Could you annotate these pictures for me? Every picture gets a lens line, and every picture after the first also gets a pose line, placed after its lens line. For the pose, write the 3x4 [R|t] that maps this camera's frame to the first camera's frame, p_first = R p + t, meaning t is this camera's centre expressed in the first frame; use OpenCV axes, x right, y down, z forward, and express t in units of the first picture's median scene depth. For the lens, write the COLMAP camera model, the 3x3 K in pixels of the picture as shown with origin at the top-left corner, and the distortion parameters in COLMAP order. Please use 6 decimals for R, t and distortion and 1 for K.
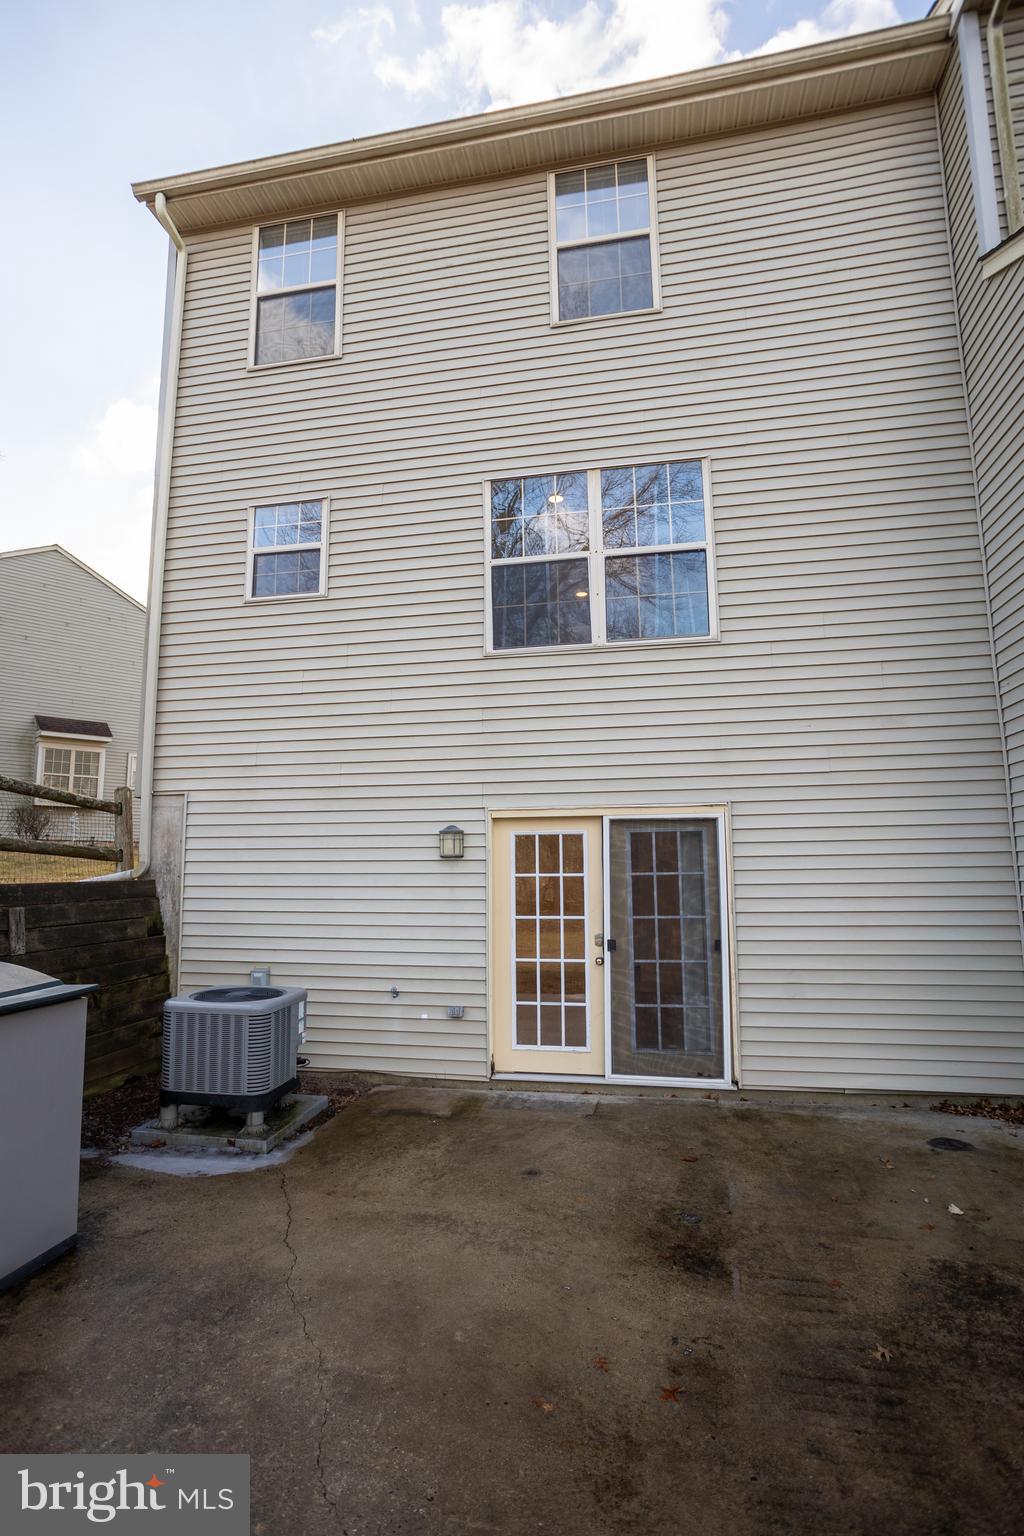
lens RADIAL K [[781.5, 0, 509.9], [0, 781.5, 767.3], [0, 0, 1]] dist [-0.062207, 0.043024]
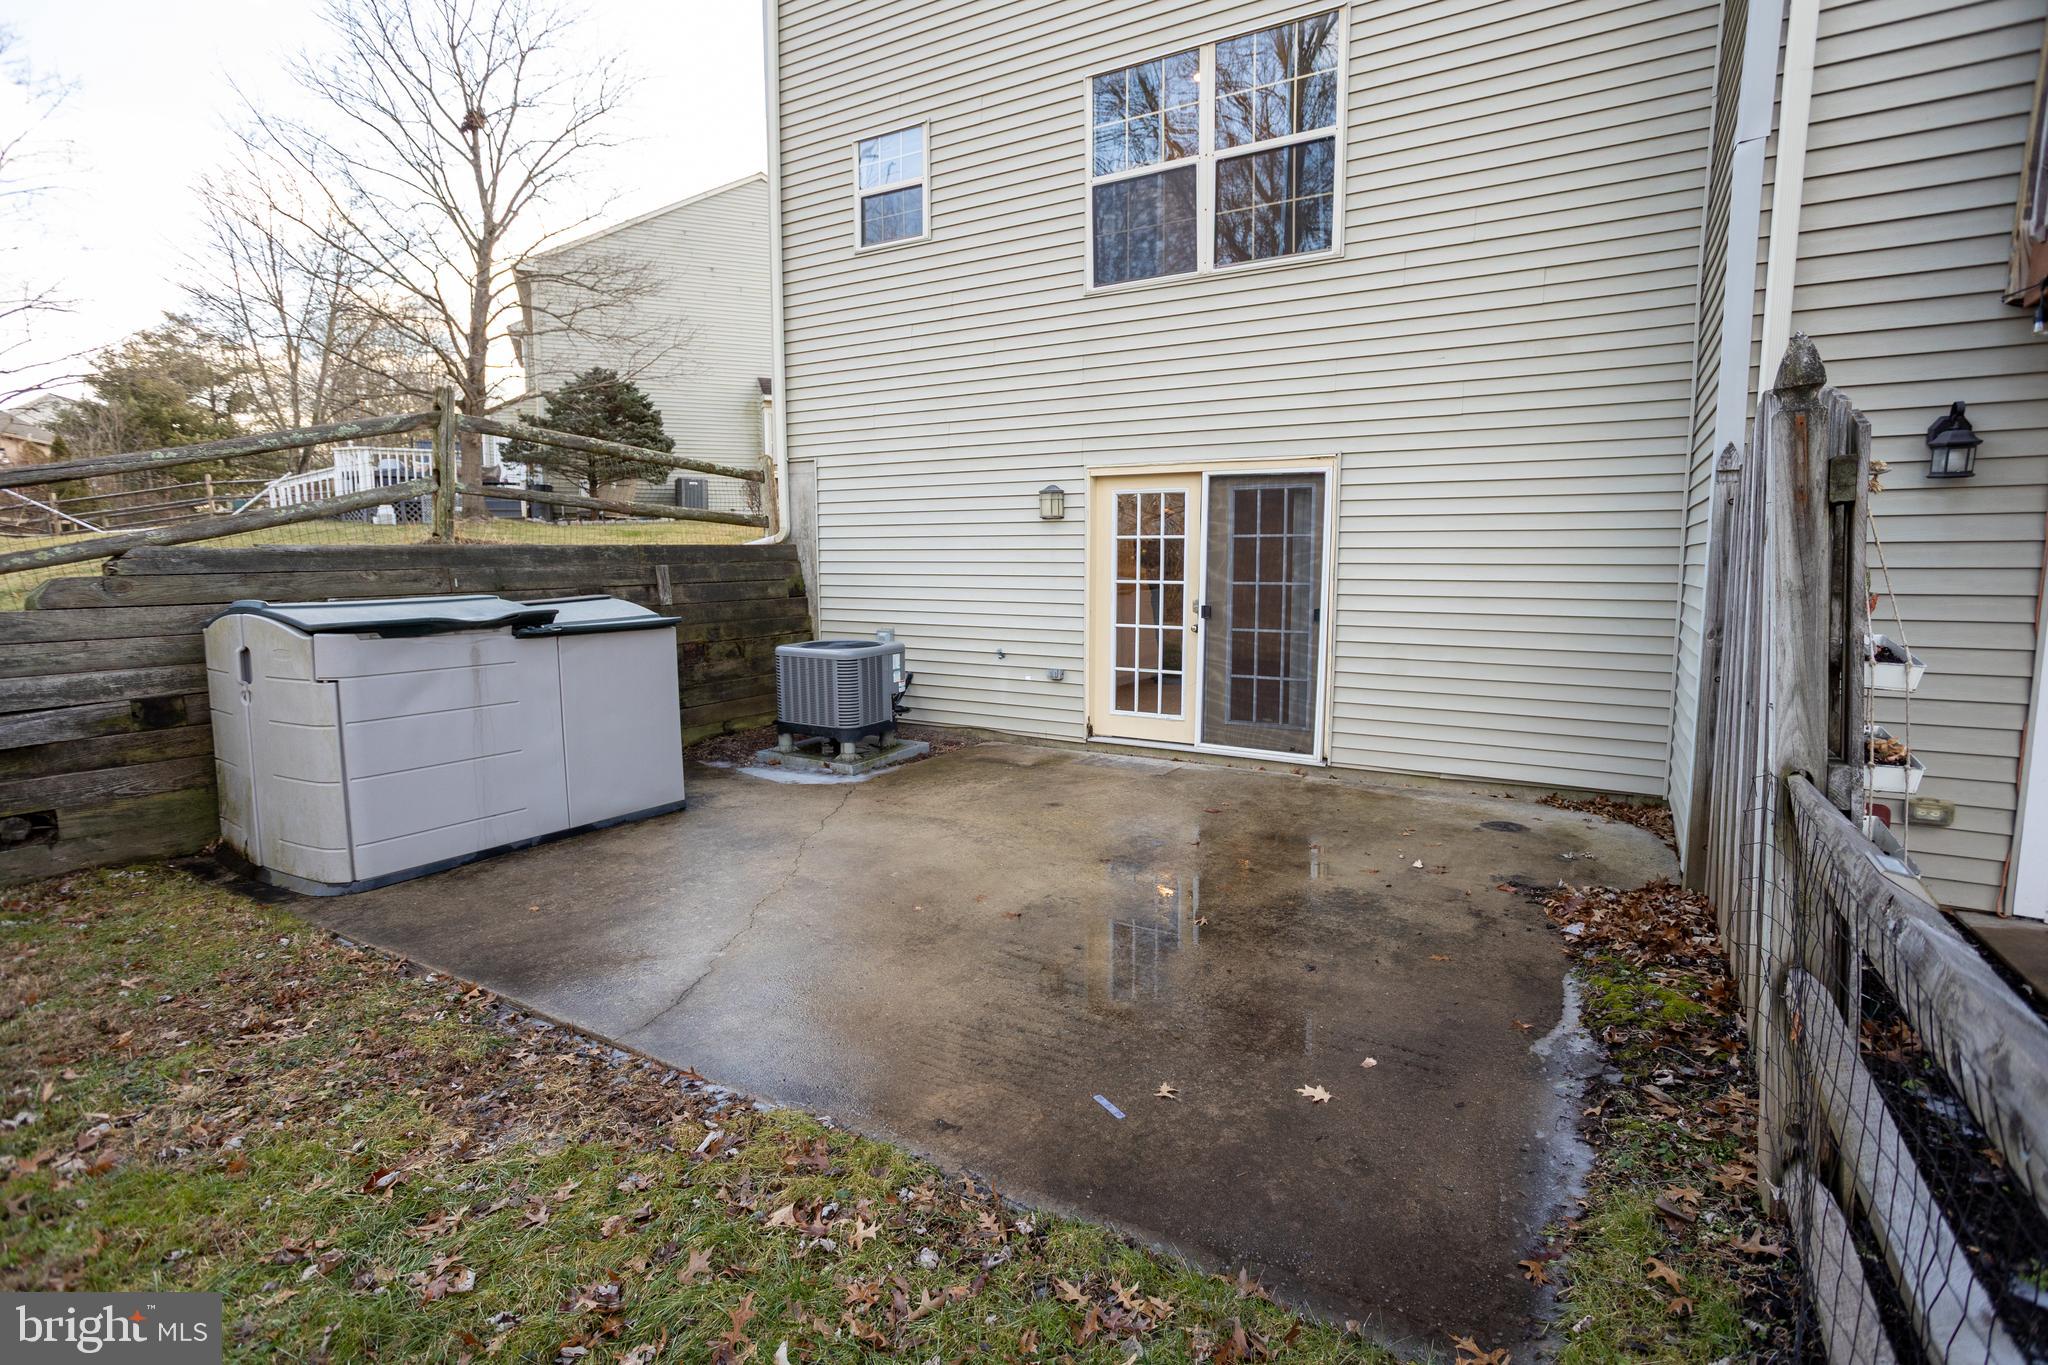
lens RADIAL K [[1007.6, 0, 1024.0], [0, 1007.6, 682.5], [0, 0, 1]] dist [-0.059555, 0.033373]
pose [[0.939658, 0.048772, -0.338620, 0.333488], [0.039728, 0.967534, 0.249600, -0.000480], [0.339800, -0.247992, 0.907213, -0.193980]]
